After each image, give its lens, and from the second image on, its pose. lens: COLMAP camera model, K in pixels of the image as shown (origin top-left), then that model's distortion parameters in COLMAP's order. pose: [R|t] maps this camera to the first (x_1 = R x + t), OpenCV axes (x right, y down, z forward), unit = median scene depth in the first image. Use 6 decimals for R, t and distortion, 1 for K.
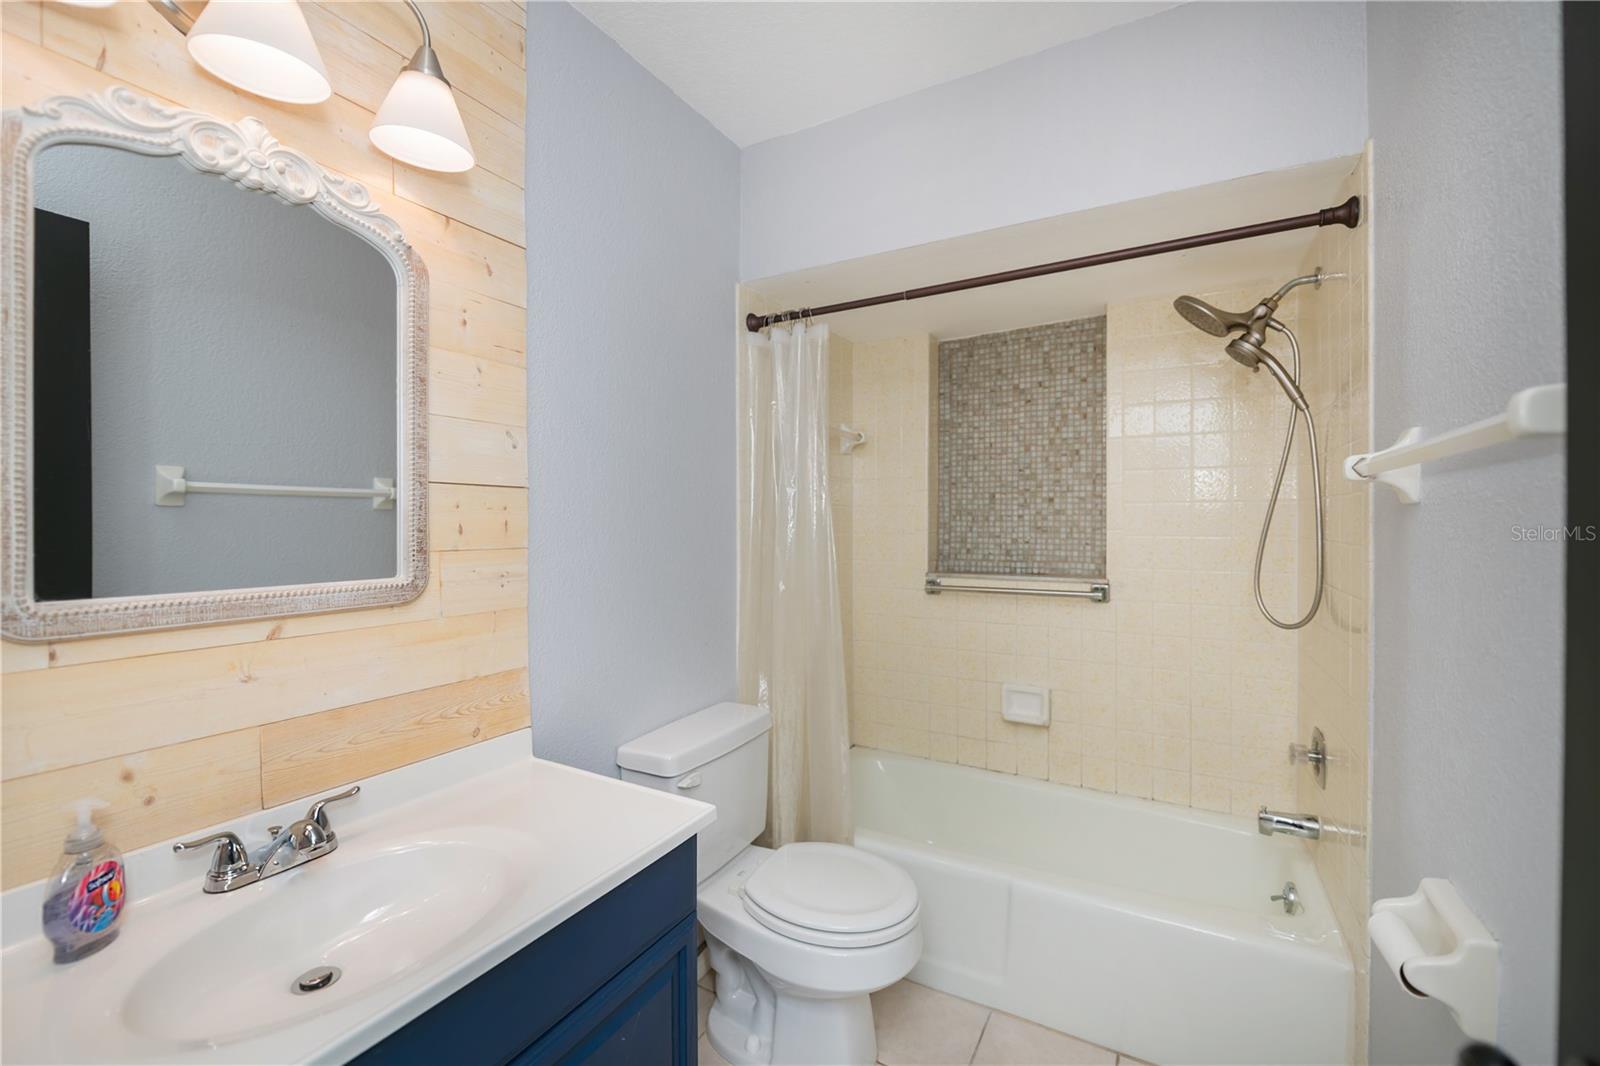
lens RADIAL K [[644.9, 0, 805.5], [0, 644.9, 518.1], [0, 0, 1]] dist [0.000060, -0.004313]
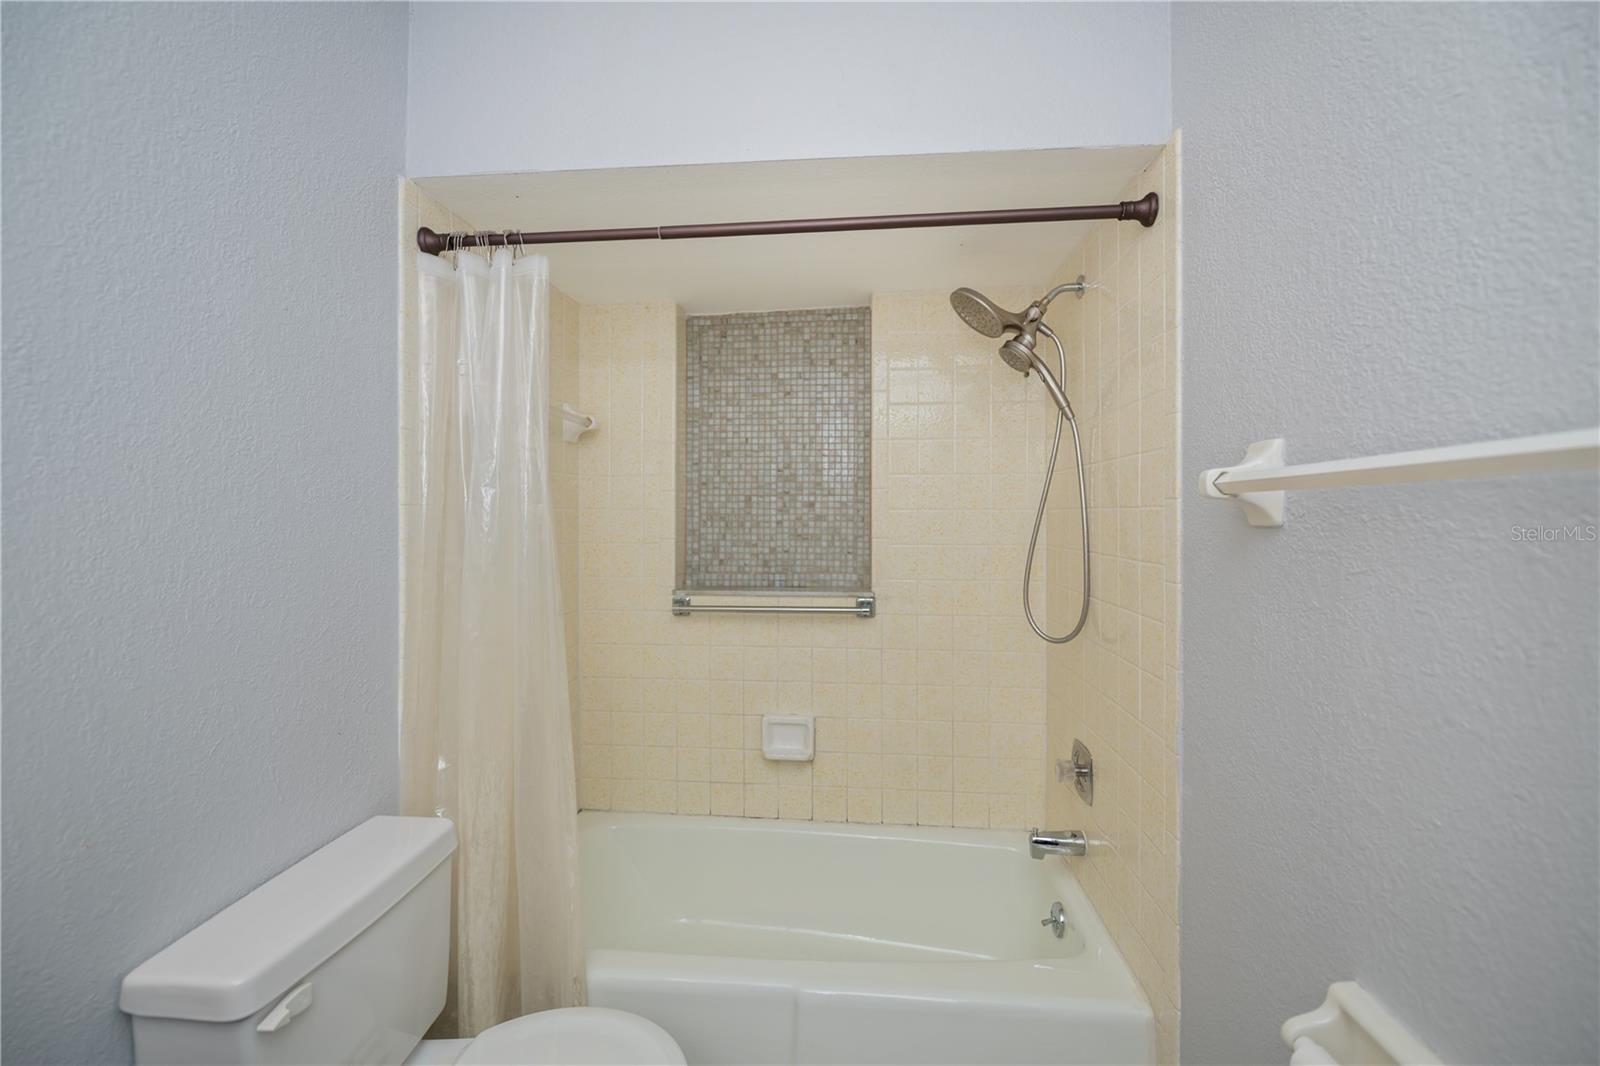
lens RADIAL K [[644.9, 0, 805.5], [0, 644.9, 518.1], [0, 0, 1]] dist [0.000060, -0.004313]
pose [[0.912152, 0.000532, 0.409852, 0.002433], [-0.003171, 0.999978, 0.005759, -0.015092], [-0.409841, -0.006552, 0.912134, 0.191558]]
